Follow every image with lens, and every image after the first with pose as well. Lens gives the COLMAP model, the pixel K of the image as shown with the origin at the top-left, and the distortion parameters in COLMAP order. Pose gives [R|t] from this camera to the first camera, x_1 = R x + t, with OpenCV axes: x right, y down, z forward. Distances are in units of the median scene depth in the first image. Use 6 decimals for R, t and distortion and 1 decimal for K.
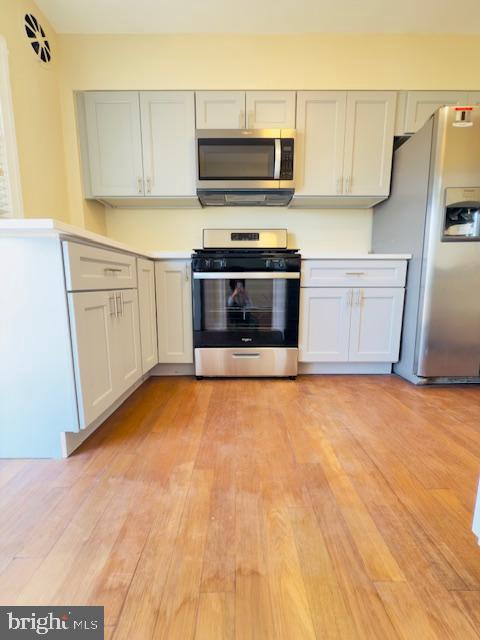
lens RADIAL K [[259.2, 0, 240.0], [0, 259.2, 320.0], [0, 0, 1]] dist [-0.023370, 0.000060]
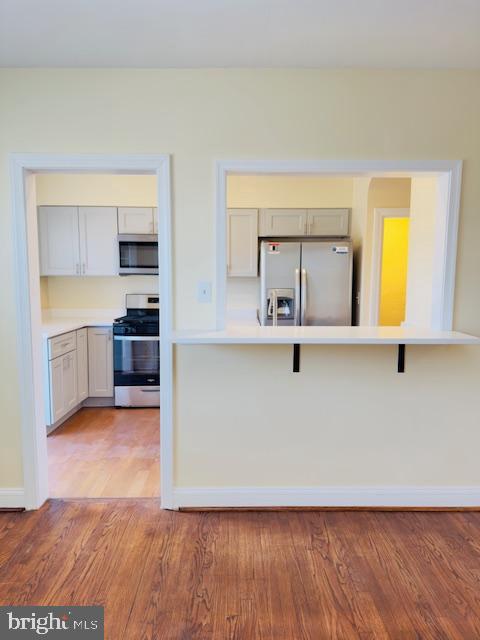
lens RADIAL K [[449.0, 0, 240.0], [0, 449.0, 320.0], [0, 0, 1]] dist [0.029553, -0.002485]
pose [[0.999725, 0.008389, 0.021918, 0.470915], [-0.007402, 0.998971, -0.044740, -0.154387], [-0.022271, 0.044566, 0.998758, -1.553773]]
